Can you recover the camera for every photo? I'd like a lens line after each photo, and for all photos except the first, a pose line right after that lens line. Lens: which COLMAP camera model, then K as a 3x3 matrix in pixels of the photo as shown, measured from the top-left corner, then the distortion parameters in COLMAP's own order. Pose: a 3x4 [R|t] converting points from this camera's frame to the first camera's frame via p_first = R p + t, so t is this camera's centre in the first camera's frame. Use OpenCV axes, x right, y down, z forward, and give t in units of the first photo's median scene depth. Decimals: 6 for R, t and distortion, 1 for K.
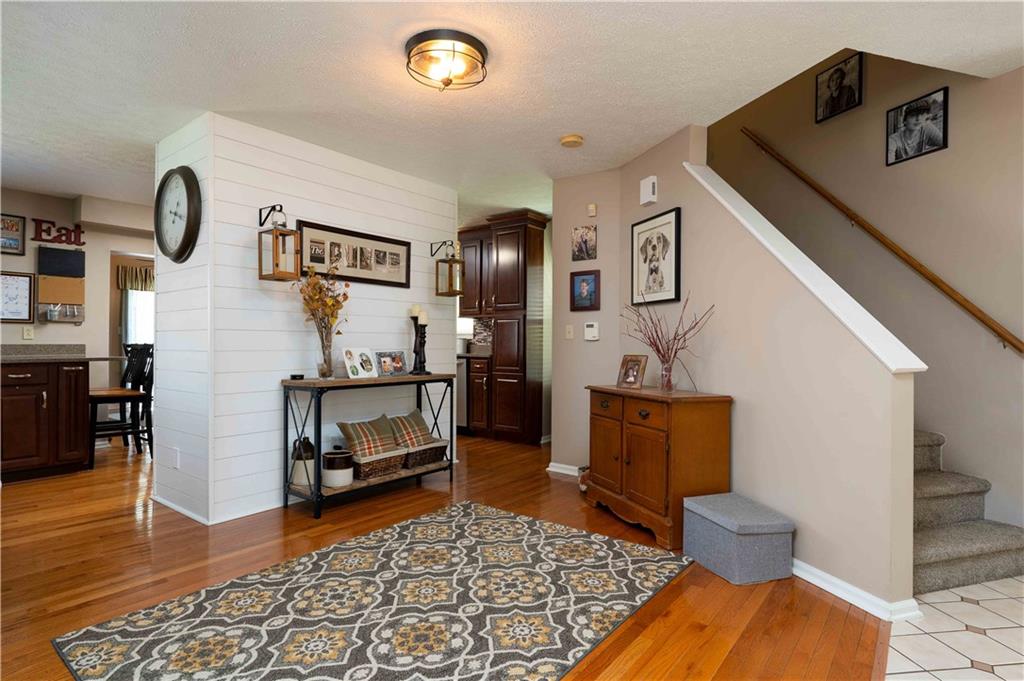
lens RADIAL K [[538.3, 0, 513.8], [0, 538.3, 339.9], [0, 0, 1]] dist [-0.001804, -0.000121]
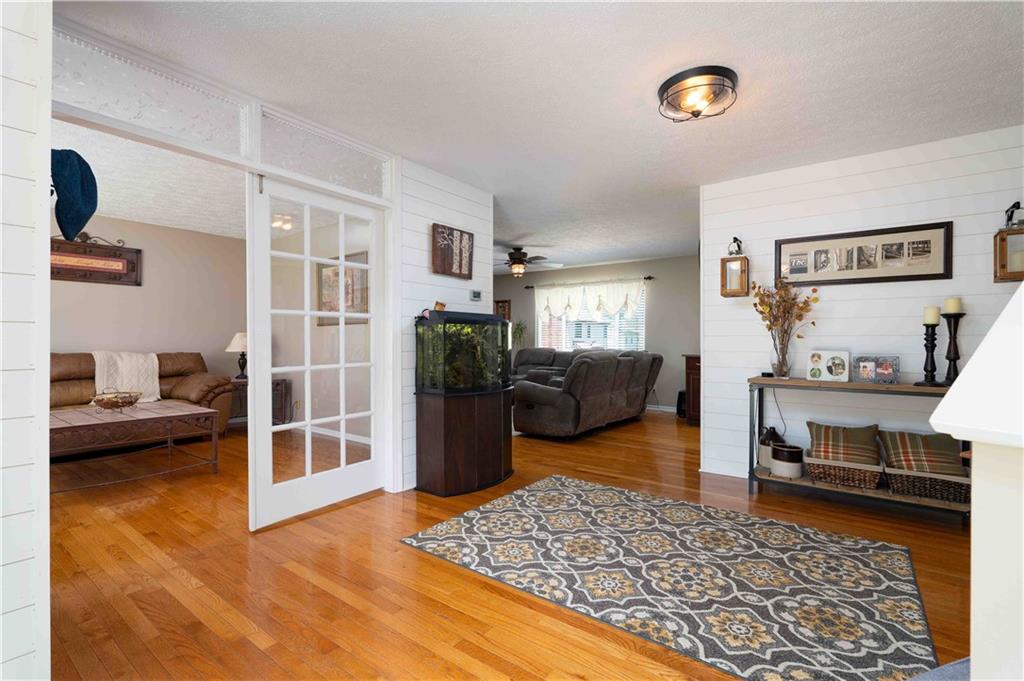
lens RADIAL K [[458.9, 0, 532.1], [0, 458.9, 339.2], [0, 0, 1]] dist [0.000031, 0.000474]
pose [[0.044437, -0.012941, -0.998928, 0.799813], [-0.000790, 0.999915, -0.012989, 0.006101], [0.999012, 0.001366, 0.044423, 0.602747]]
